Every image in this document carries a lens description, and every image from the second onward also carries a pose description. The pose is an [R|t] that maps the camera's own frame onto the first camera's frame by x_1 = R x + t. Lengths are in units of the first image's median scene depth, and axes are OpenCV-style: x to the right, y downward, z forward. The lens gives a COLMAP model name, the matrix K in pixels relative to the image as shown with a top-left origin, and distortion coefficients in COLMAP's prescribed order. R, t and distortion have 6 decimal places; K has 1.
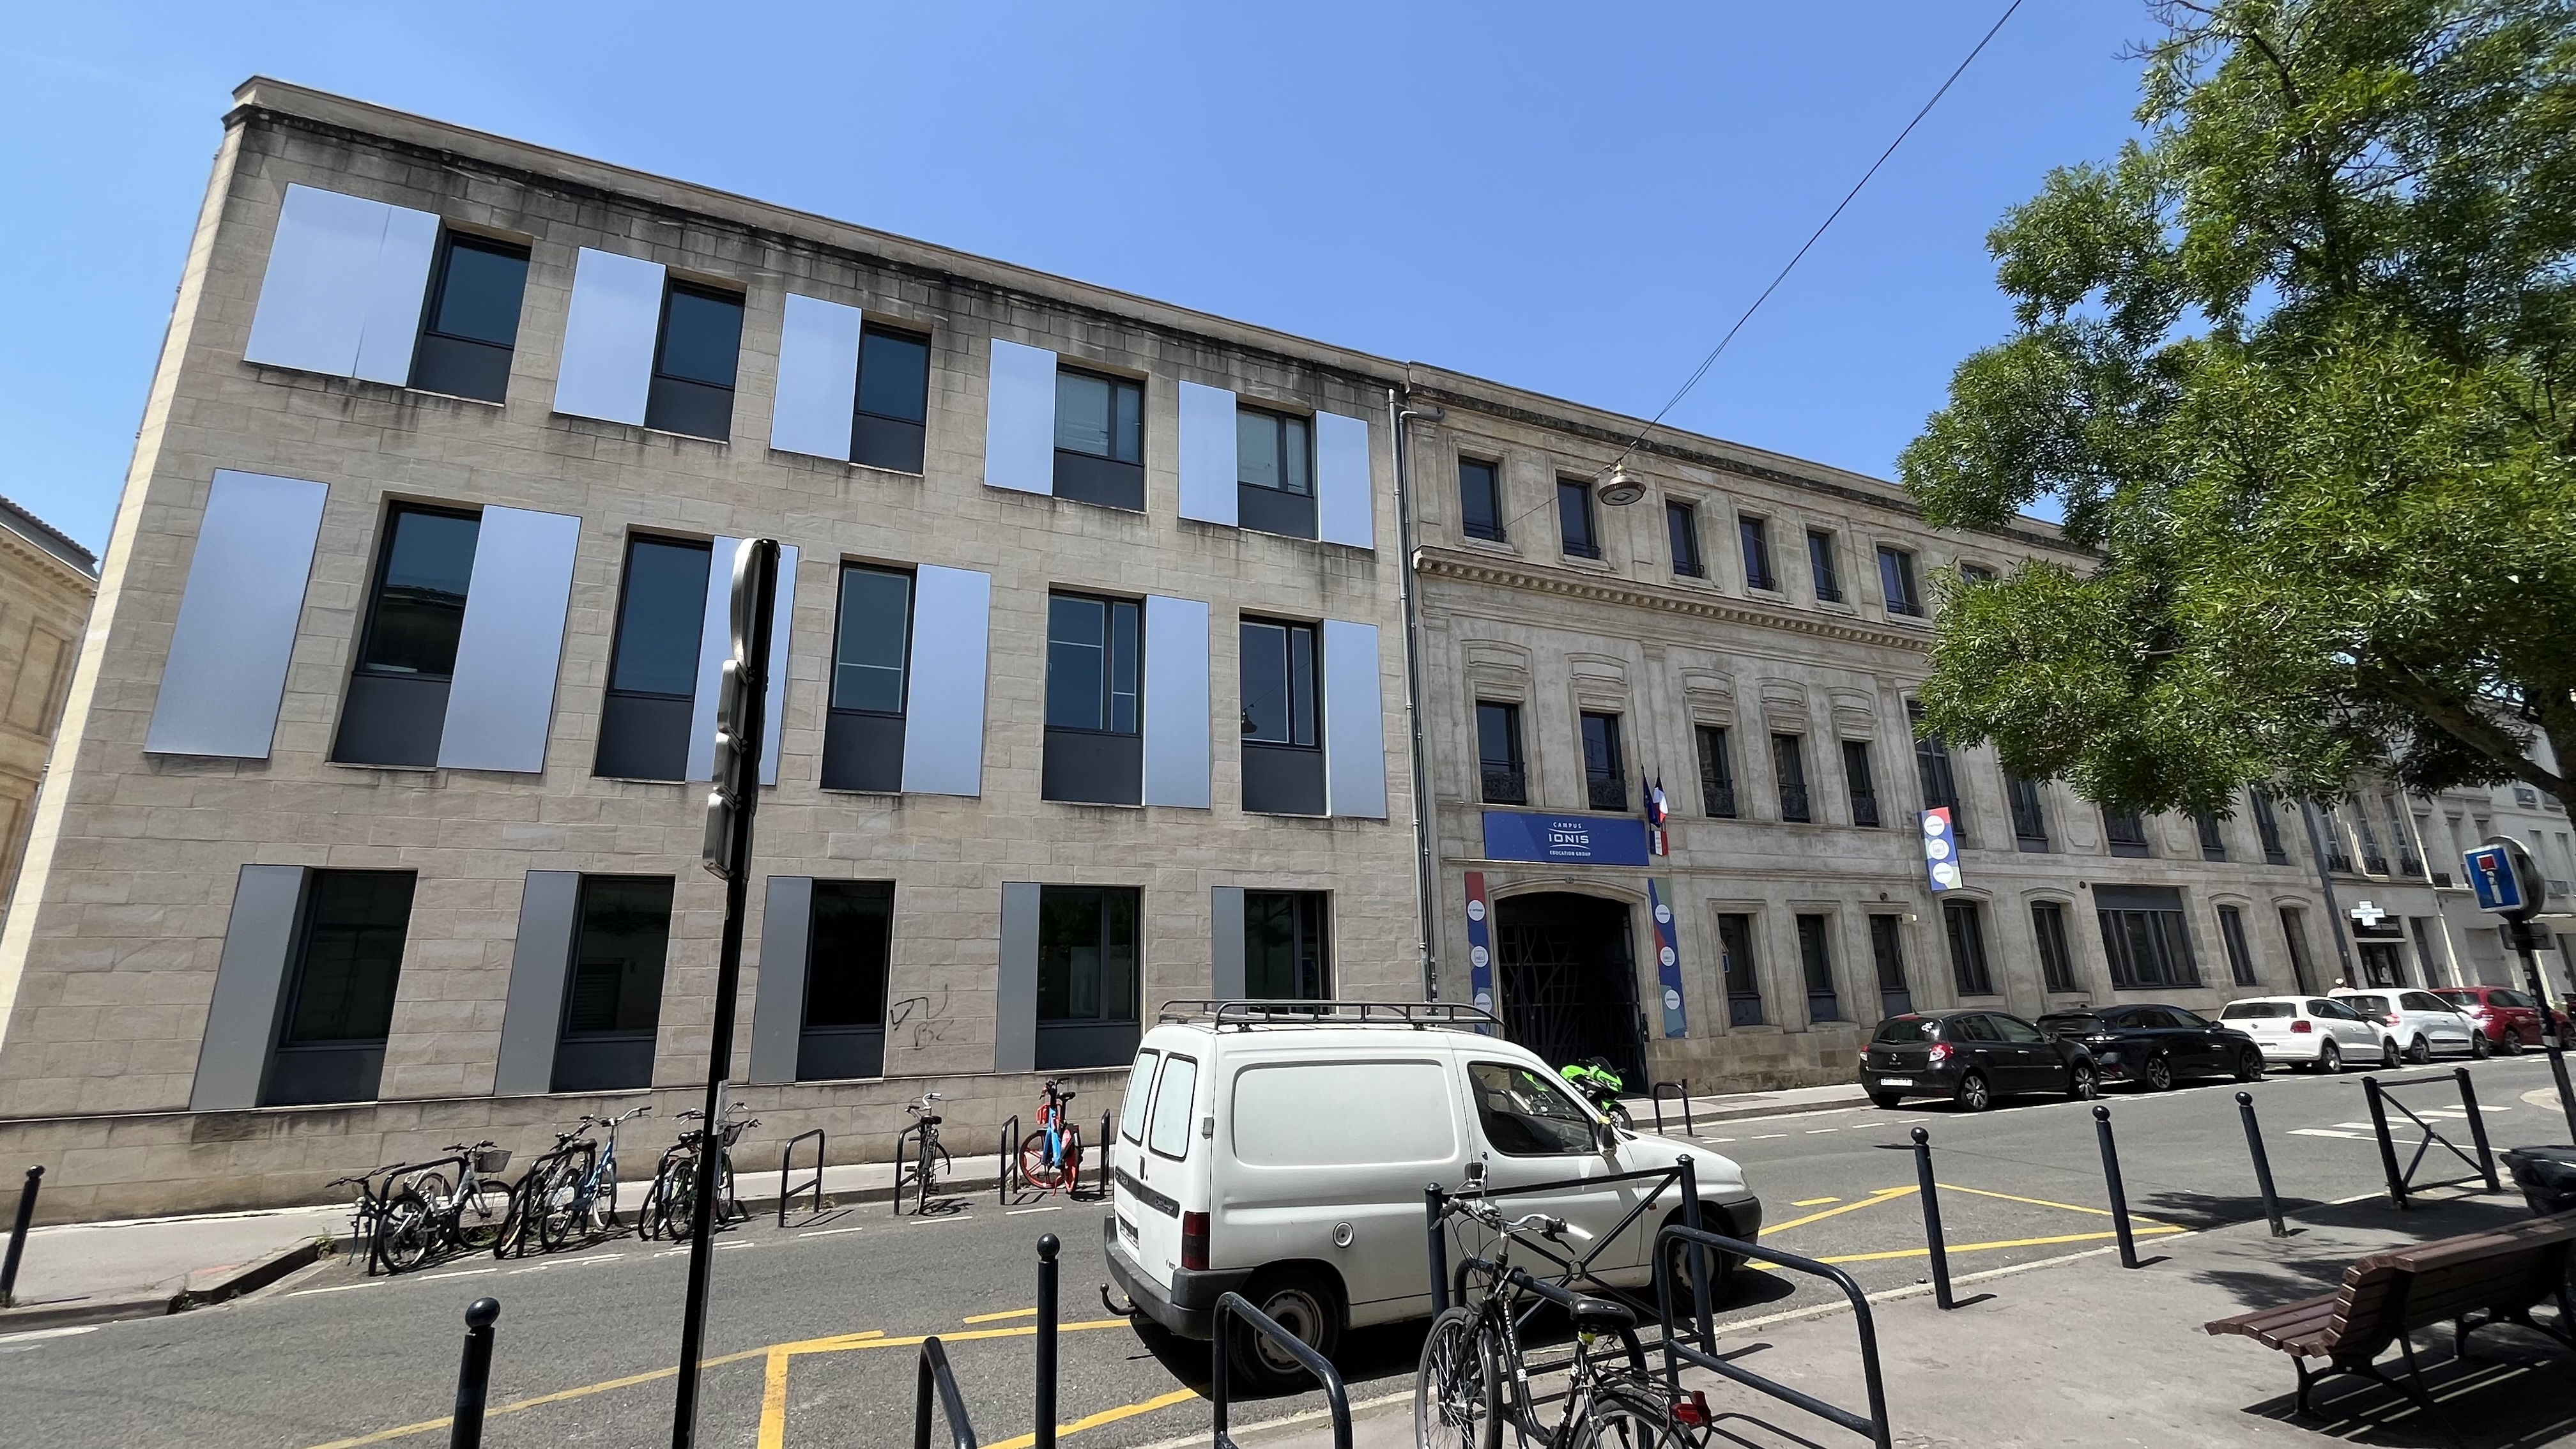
lens RADIAL K [[1033.3, 0, 1288.6], [0, 1033.3, 731.9], [0, 0, 1]] dist [-0.000352, -0.000003]
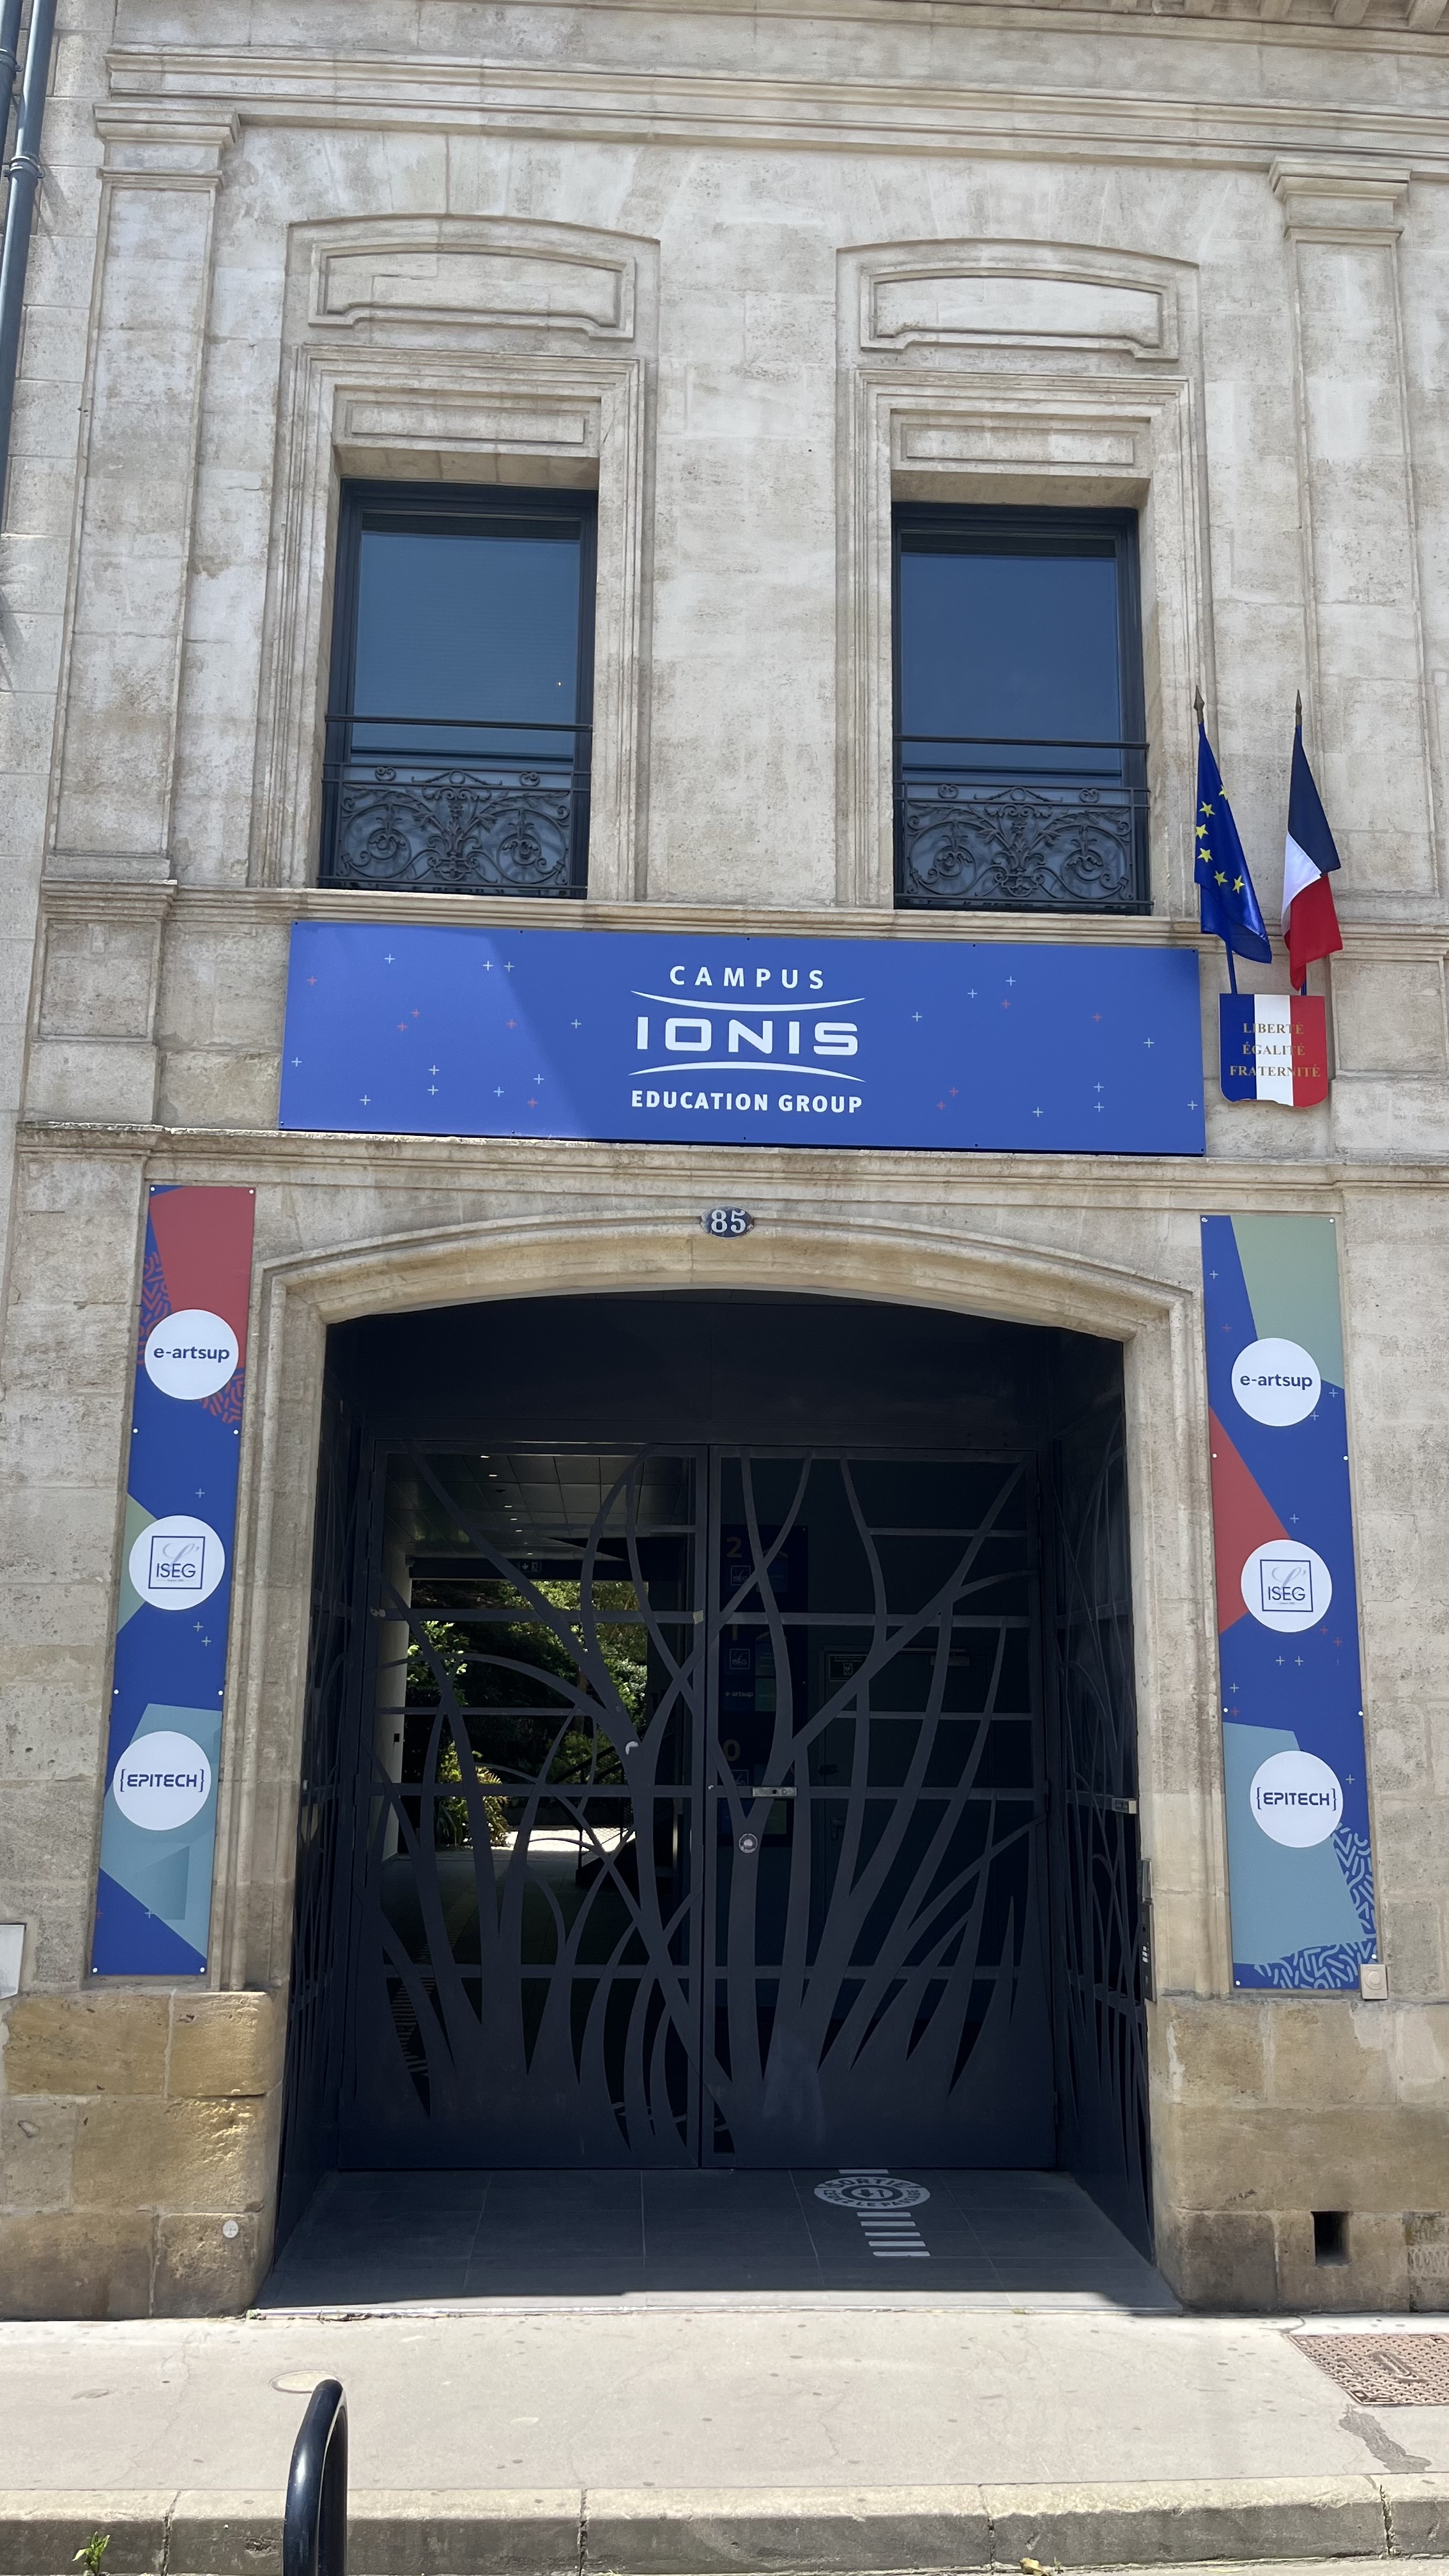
lens RADIAL K [[2018.4, 0, 724.3], [0, 2018.4, 1283.4], [0, 0, 1]] dist [0.024305, -0.001432]
pose [[0.935816, -0.041552, -0.350030, 0.405295], [0.054079, 0.998196, 0.026085, 0.141415], [0.348315, -0.043339, 0.936375, 0.592156]]
